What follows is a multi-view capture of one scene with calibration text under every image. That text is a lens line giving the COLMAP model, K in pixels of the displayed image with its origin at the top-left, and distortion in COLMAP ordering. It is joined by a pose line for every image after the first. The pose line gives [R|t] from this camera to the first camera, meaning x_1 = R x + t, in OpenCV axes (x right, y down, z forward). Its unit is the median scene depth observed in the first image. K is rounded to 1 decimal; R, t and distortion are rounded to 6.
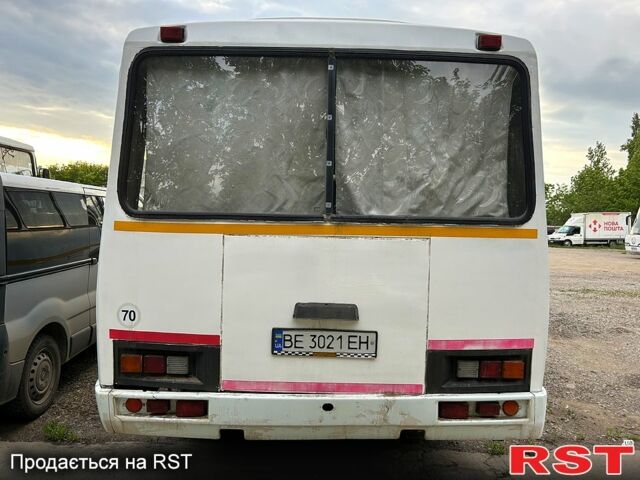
lens RADIAL K [[496.8, 0, 320.0], [0, 496.8, 240.0], [0, 0, 1]] dist [0.096705, -0.219667]
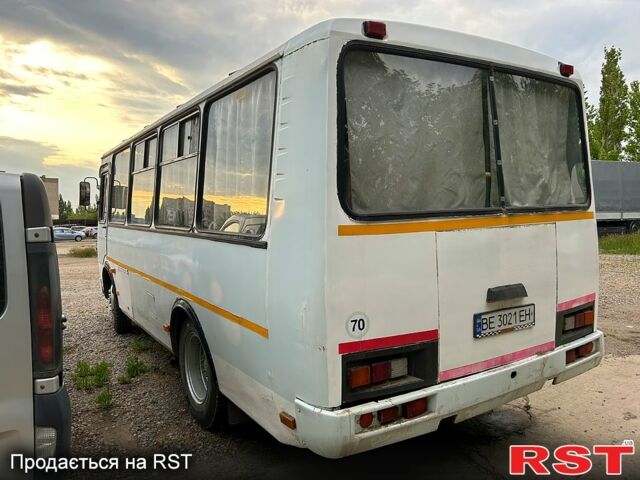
lens RADIAL K [[496.8, 0, 320.0], [0, 496.8, 240.0], [0, 0, 1]] dist [0.096705, -0.219667]
pose [[0.847352, -0.079277, 0.525081, -0.926199], [0.081297, 0.996504, 0.019260, -0.032364], [-0.524772, 0.026368, 0.850834, 0.241350]]
